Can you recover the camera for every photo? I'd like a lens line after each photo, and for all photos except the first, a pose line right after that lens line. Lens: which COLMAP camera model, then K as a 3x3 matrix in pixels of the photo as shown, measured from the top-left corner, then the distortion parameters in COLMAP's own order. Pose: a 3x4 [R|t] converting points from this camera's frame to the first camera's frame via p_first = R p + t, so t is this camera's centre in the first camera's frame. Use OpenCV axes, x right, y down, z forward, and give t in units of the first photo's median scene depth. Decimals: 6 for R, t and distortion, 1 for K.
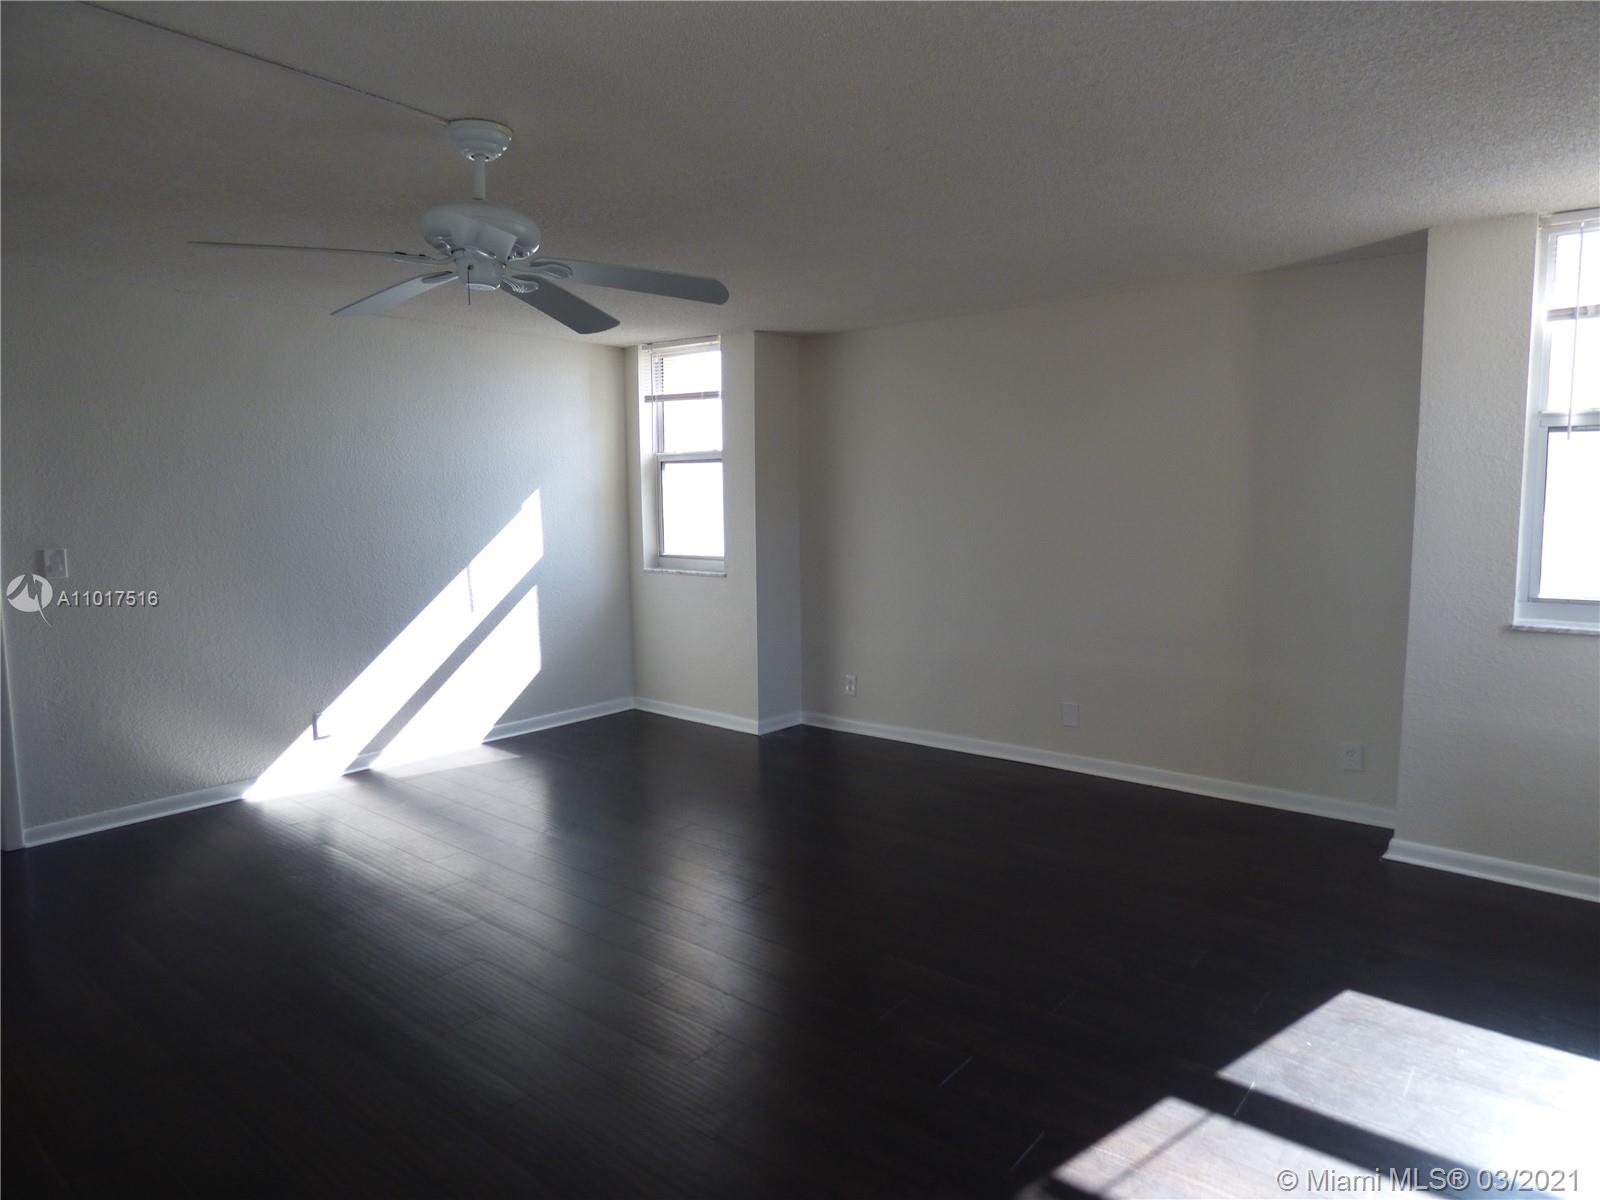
lens RADIAL K [[975.7, 0, 800.0], [0, 975.7, 600.0], [0, 0, 1]] dist [-0.068864, 0.020622]
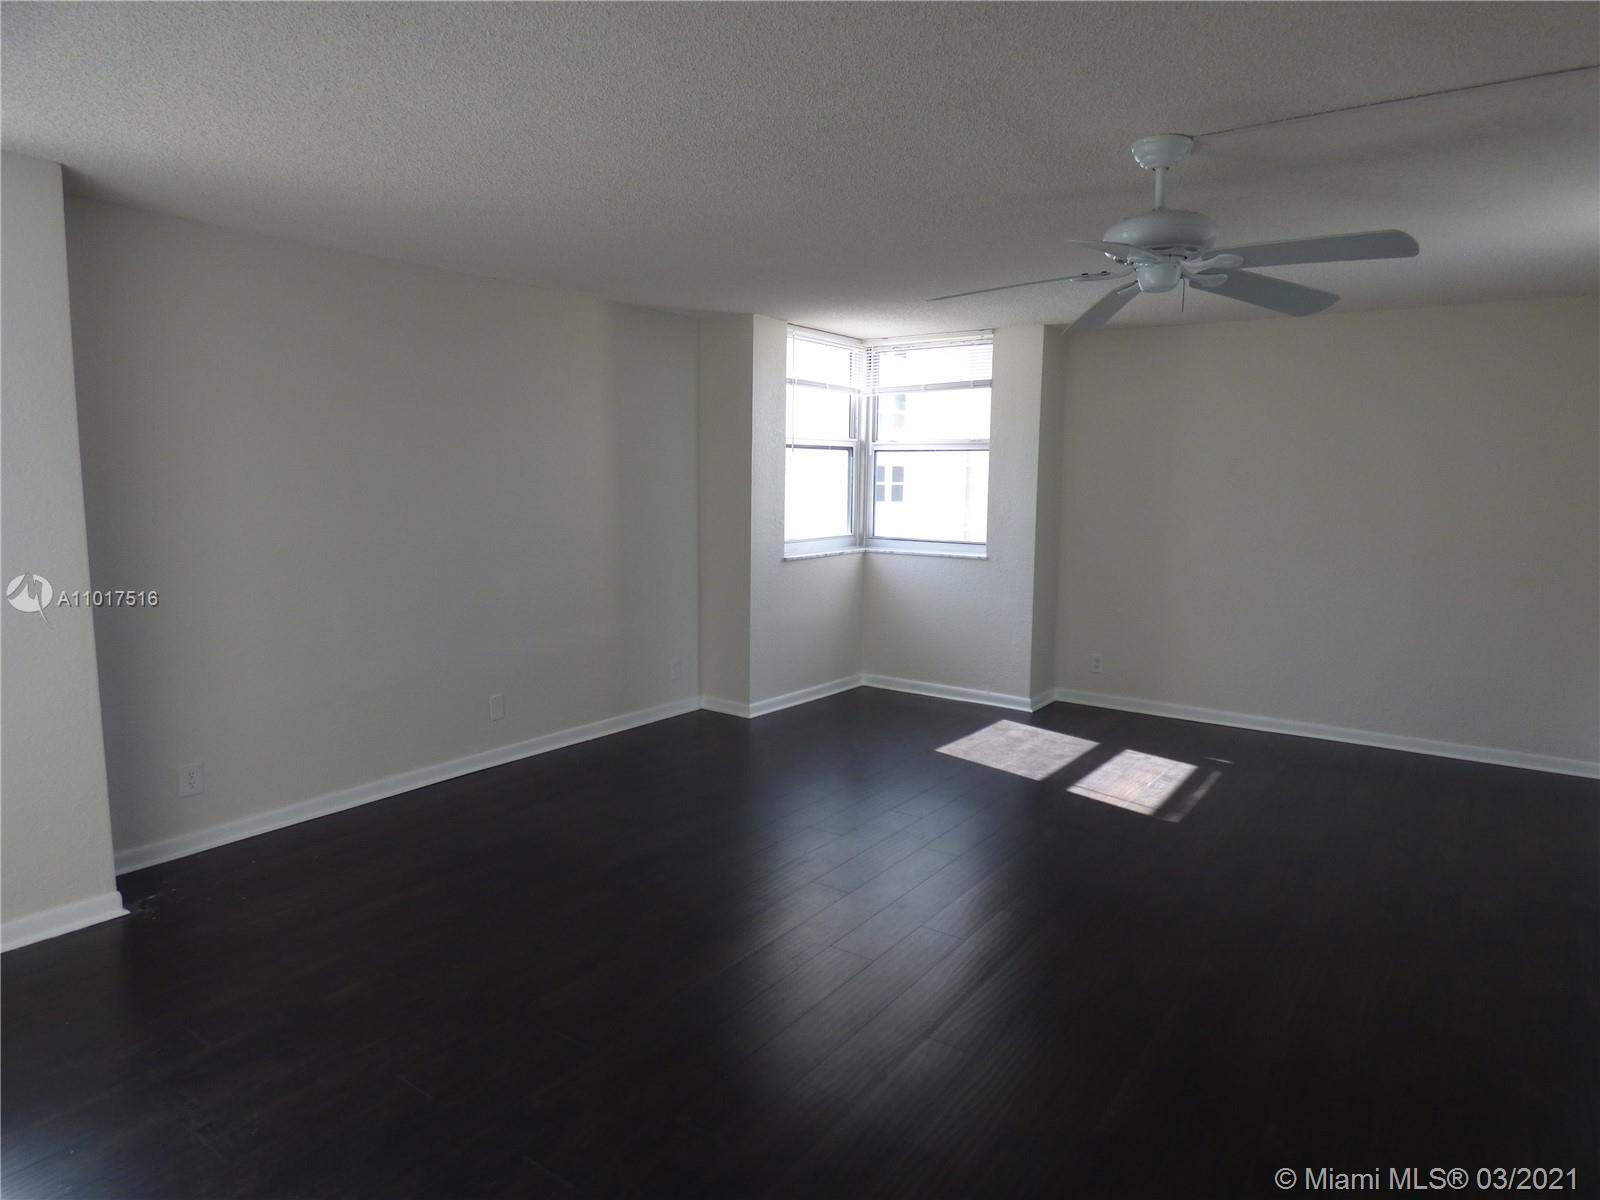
lens RADIAL K [[975.7, 0, 800.0], [0, 975.7, 600.0], [0, 0, 1]] dist [-0.068864, 0.020622]
pose [[-0.060788, -0.122862, 0.990560, -1.210637], [0.101456, 0.986495, 0.128584, -0.146937], [-0.992981, 0.108314, -0.047502, 1.263994]]
